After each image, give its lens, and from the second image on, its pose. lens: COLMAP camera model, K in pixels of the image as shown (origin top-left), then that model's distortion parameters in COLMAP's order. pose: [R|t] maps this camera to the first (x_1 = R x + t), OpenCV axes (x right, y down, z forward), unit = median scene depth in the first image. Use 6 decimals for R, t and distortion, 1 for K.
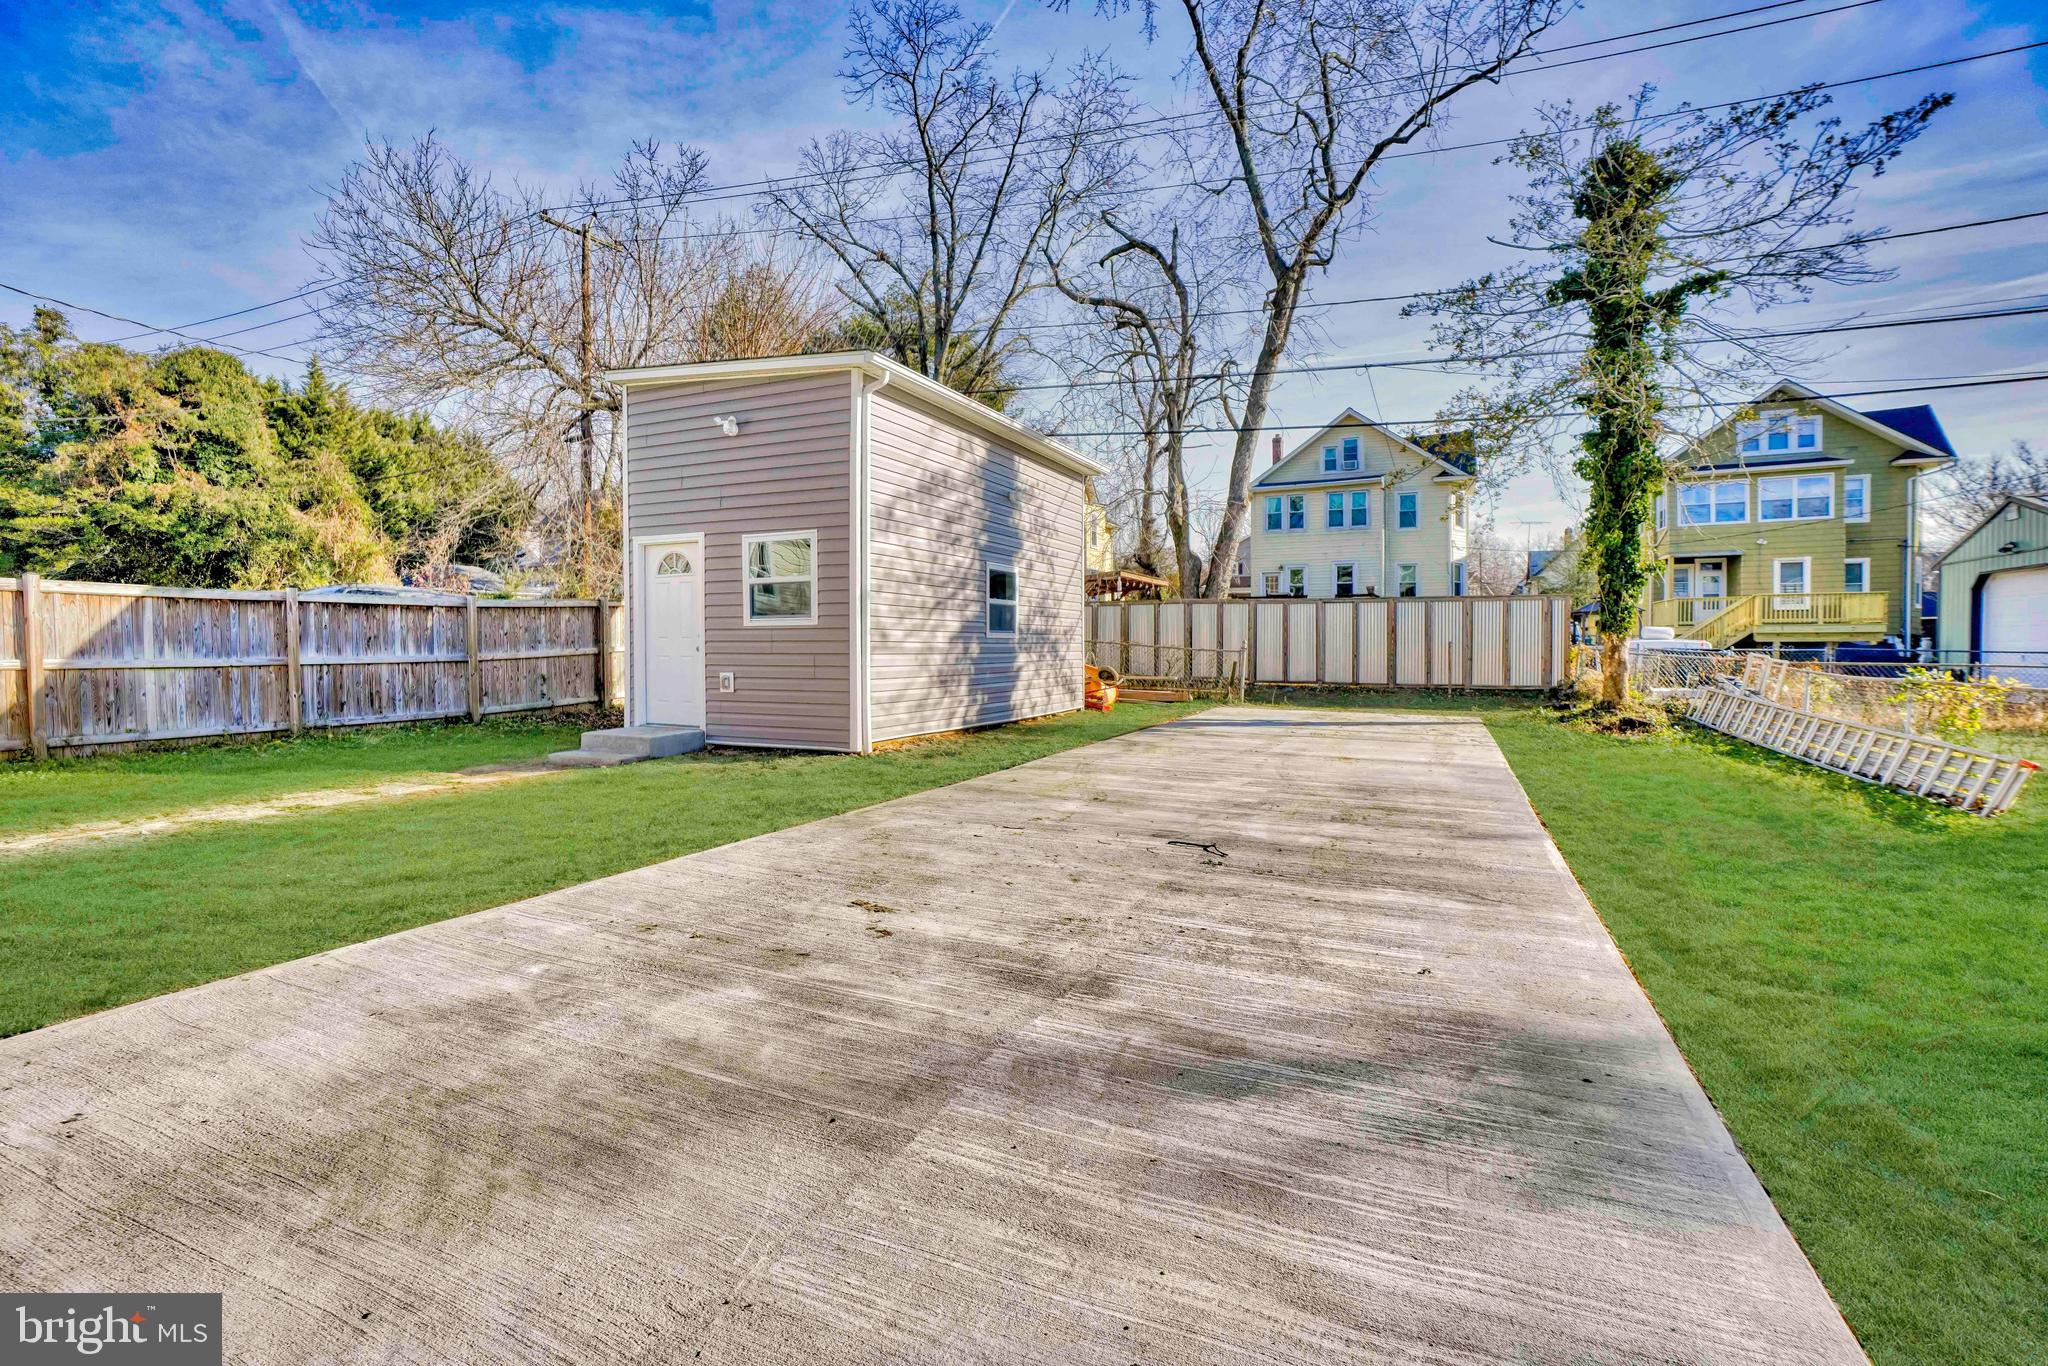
lens RADIAL K [[942.1, 0, 961.2], [0, 942.1, 679.1], [0, 0, 1]] dist [-0.059935, 0.022709]
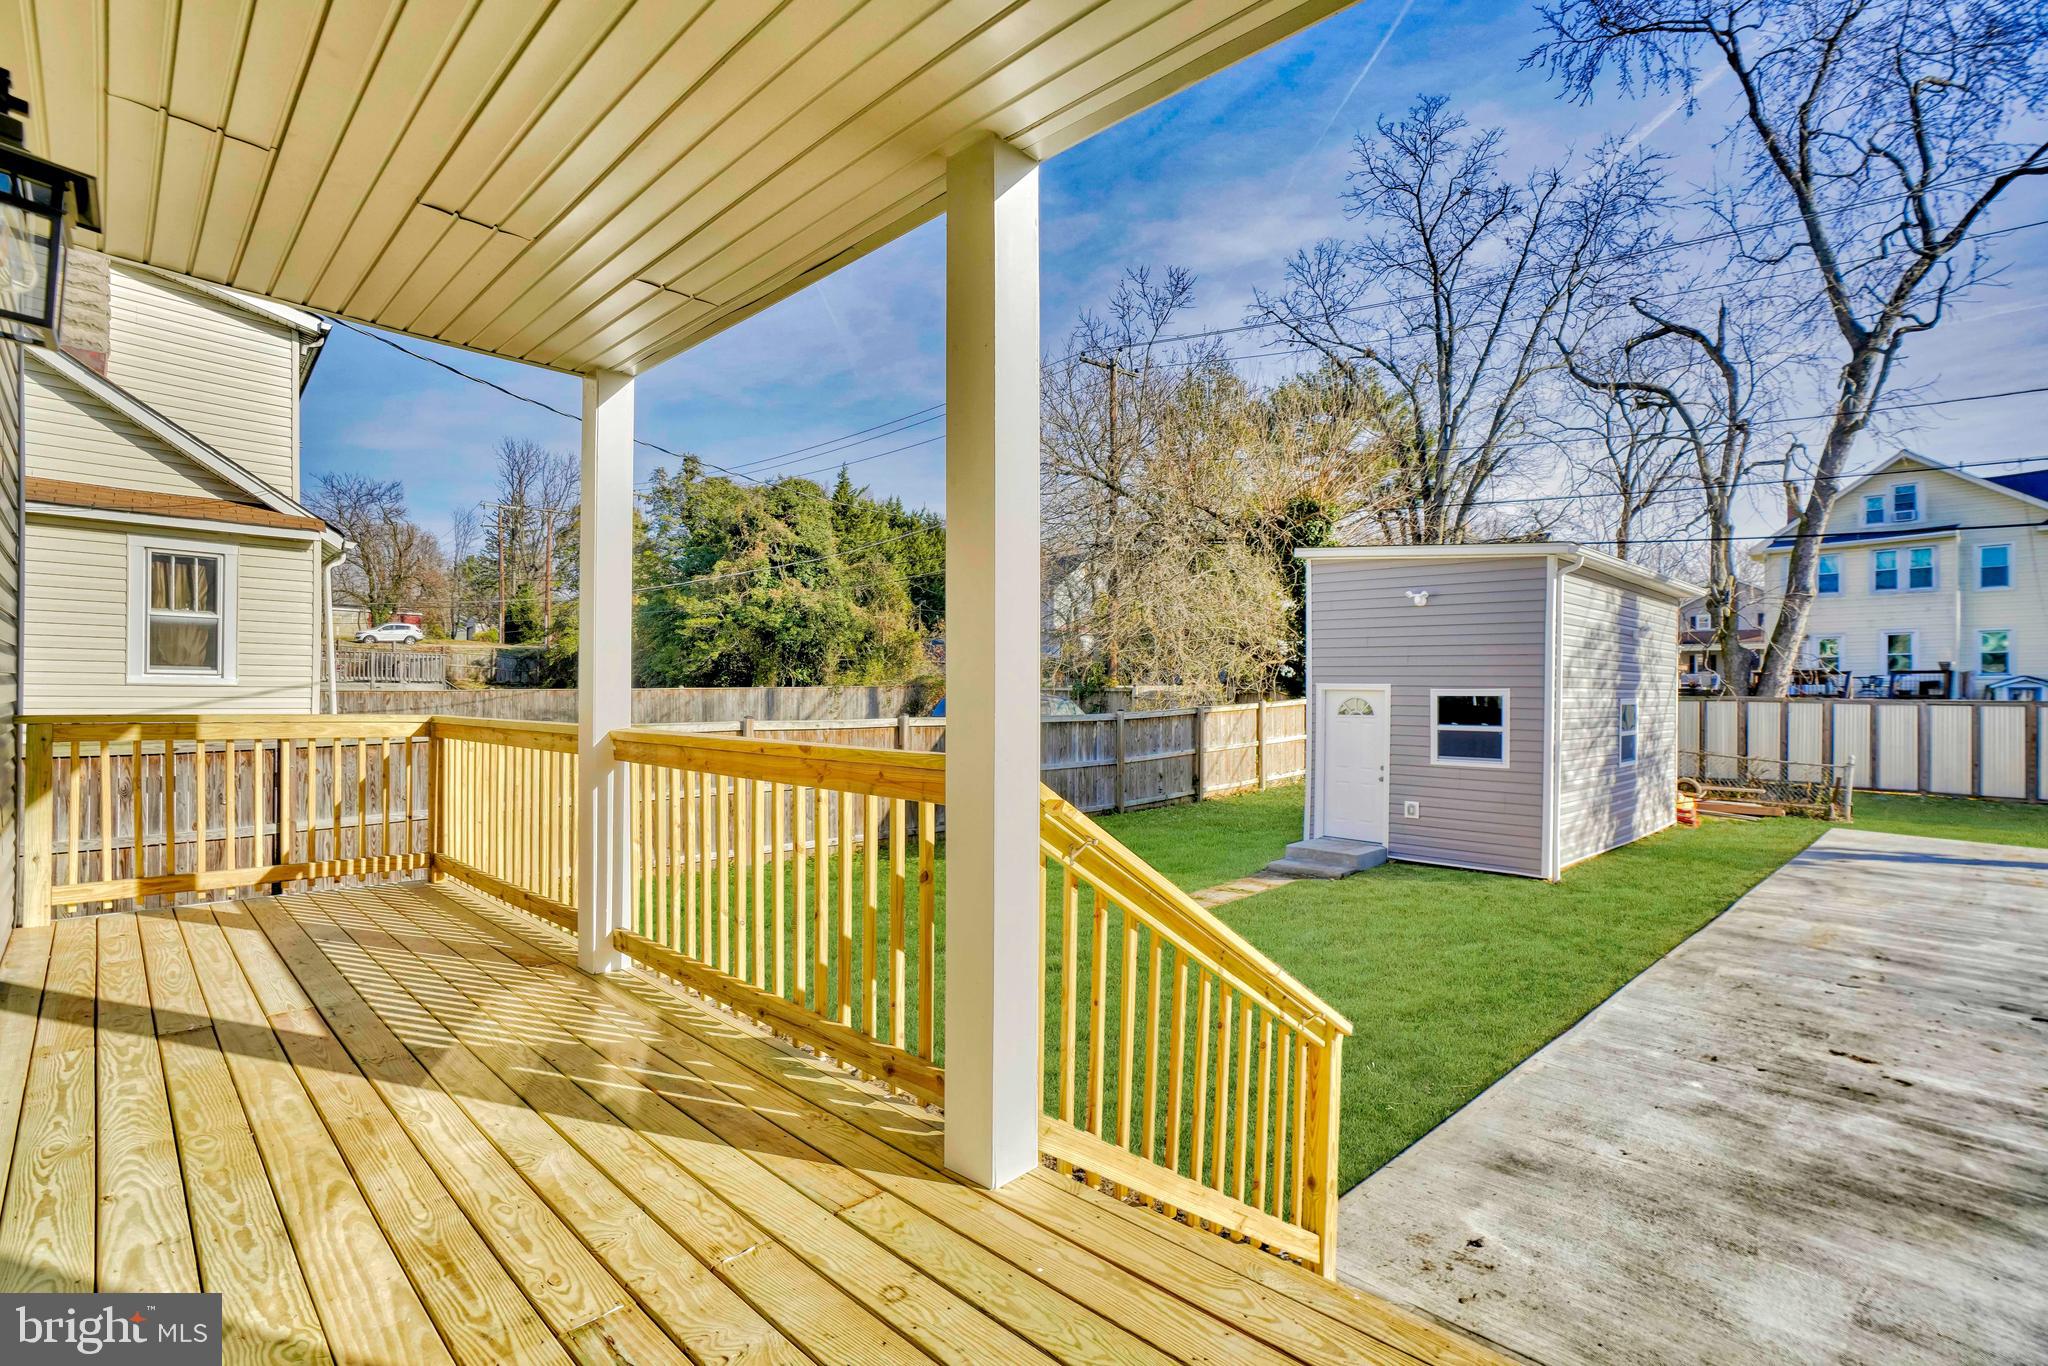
lens RADIAL K [[942.1, 0, 991.5], [0, 942.1, 691.2], [0, 0, 1]] dist [-0.059935, 0.022709]
pose [[0.936563, 0.012128, -0.350291, -0.144063], [-0.024943, 0.999174, -0.032095, -0.040765], [0.349612, 0.038796, 0.936091, -0.132634]]
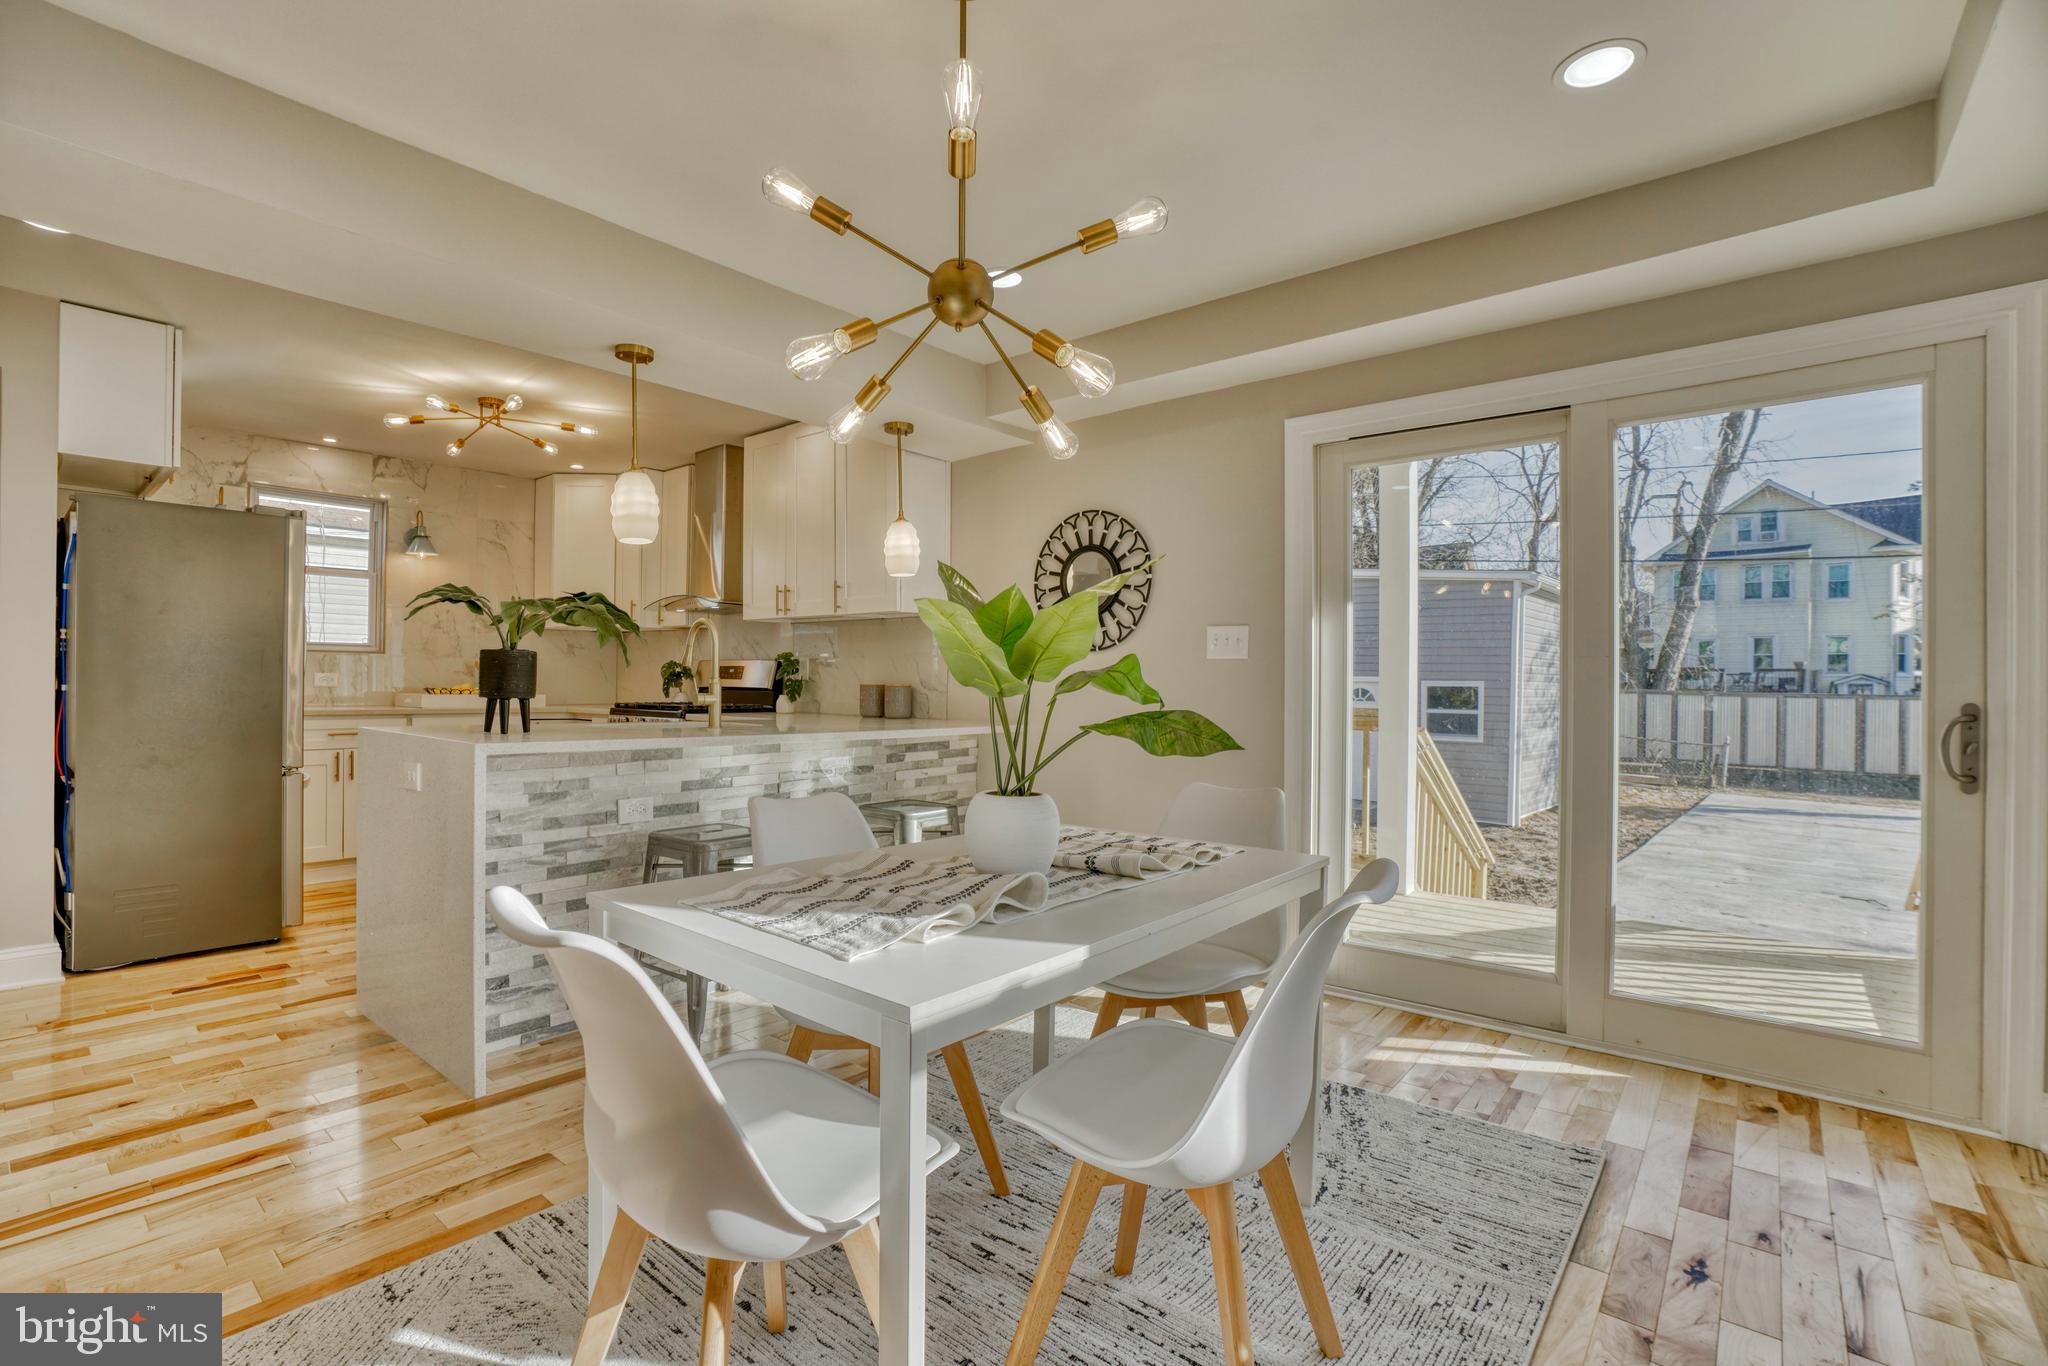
lens RADIAL K [[942.1, 0, 979.9], [0, 942.1, 691.9], [0, 0, 1]] dist [-0.059935, 0.022709]
pose [[0.960551, 0.017346, -0.277562, -0.217751], [-0.025785, 0.999309, -0.026781, -0.031155], [0.276906, 0.032881, 0.960334, -0.293305]]
